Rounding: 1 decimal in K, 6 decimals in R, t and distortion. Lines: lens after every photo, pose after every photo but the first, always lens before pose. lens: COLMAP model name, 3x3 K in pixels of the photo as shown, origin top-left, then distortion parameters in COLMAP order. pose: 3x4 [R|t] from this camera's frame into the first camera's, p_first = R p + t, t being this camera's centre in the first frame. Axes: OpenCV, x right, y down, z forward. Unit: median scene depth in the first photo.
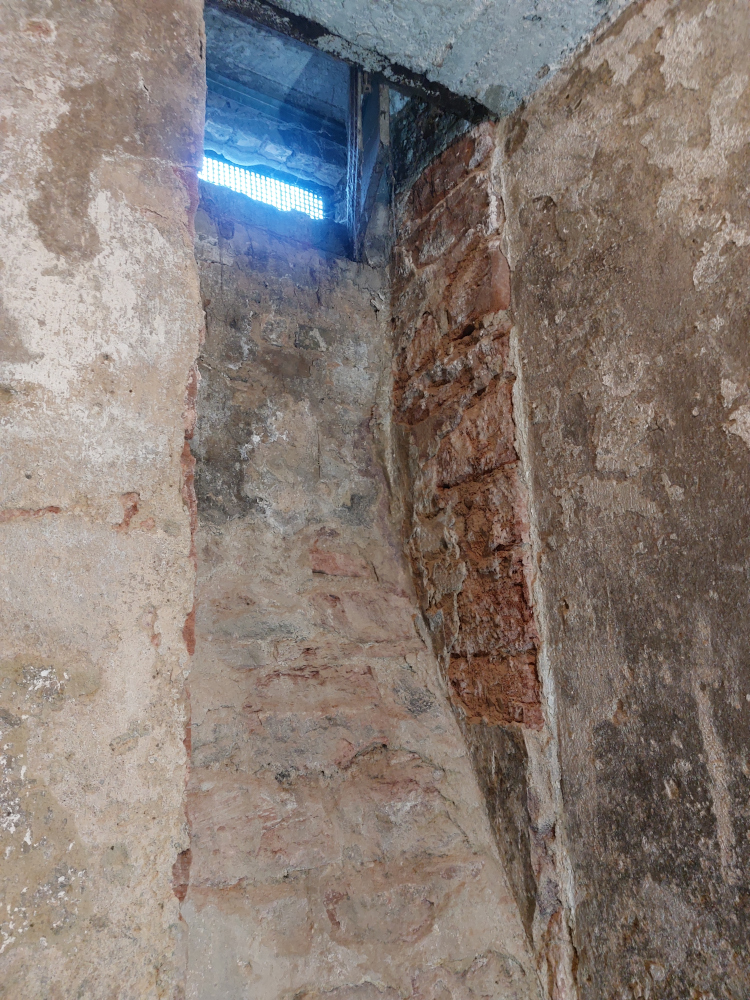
lens RADIAL K [[723.0, 0, 376.4], [0, 723.0, 506.7], [0, 0, 1]] dist [0.084521, -0.103722]
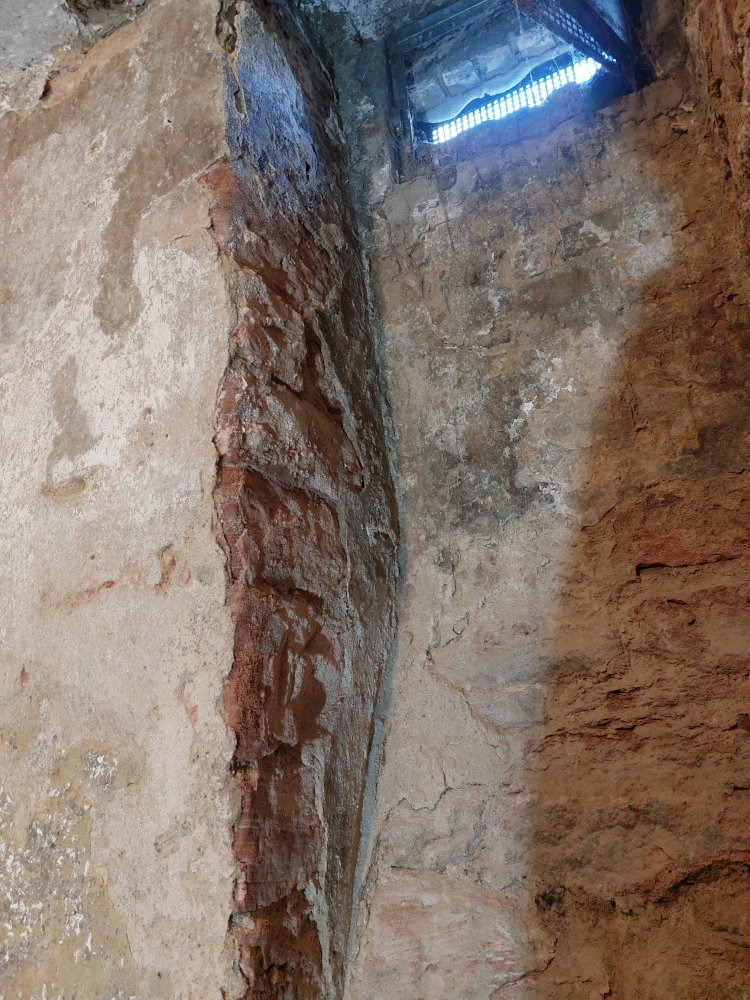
lens RADIAL K [[723.0, 0, 376.4], [0, 723.0, 506.7], [0, 0, 1]] dist [0.084521, -0.103722]
pose [[0.528823, -0.265294, -0.806204, 0.469730], [0.239769, 0.957897, -0.157936, 0.121614], [0.814160, -0.109782, 0.570167, 0.639146]]
